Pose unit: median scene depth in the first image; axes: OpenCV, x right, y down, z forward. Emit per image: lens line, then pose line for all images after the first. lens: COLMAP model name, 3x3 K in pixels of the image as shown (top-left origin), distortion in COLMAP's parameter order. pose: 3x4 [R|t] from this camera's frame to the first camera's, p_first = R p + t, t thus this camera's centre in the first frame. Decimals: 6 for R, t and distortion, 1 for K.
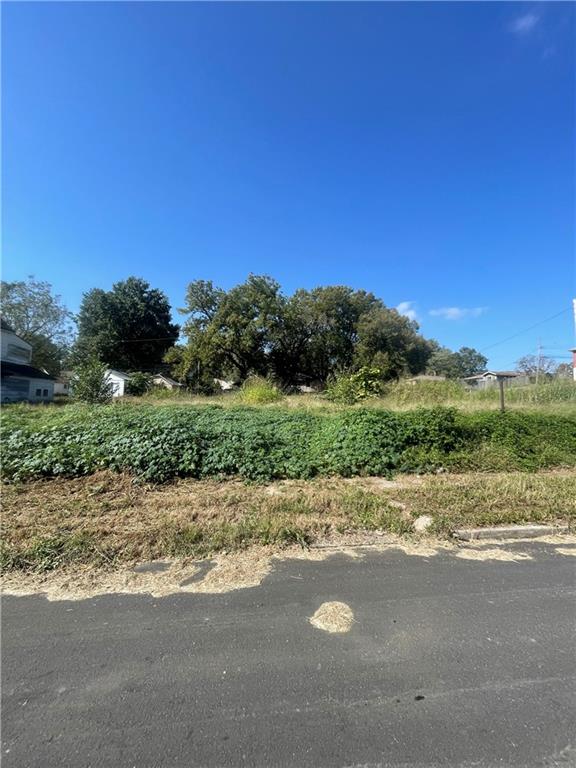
lens RADIAL K [[311.7, 0, 291.1], [0, 311.7, 384.2], [0, 0, 1]] dist [-0.000637, -0.000924]
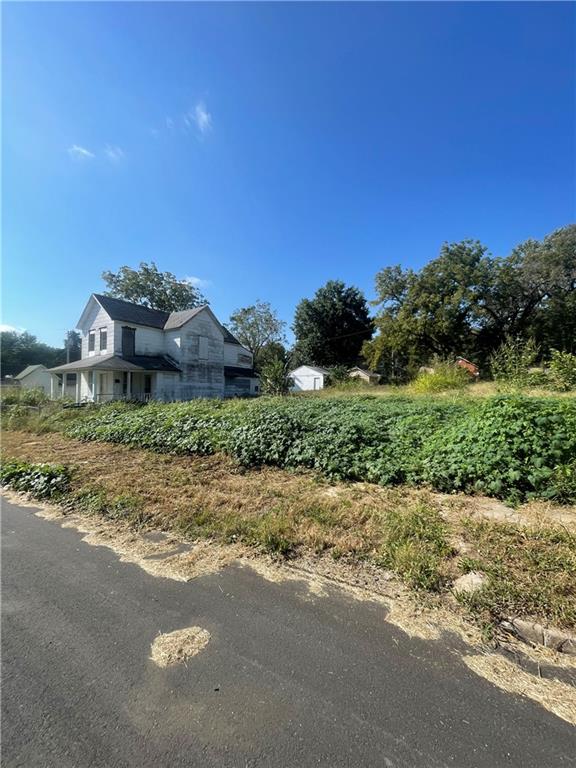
lens RADIAL K [[311.7, 0, 289.1], [0, 311.7, 386.1], [0, 0, 1]] dist [-0.000637, -0.000924]
pose [[0.784749, -0.039717, -0.618539, 0.087681], [0.061872, 0.997980, 0.014418, 0.004336], [0.616717, -0.049585, 0.785621, 0.052283]]
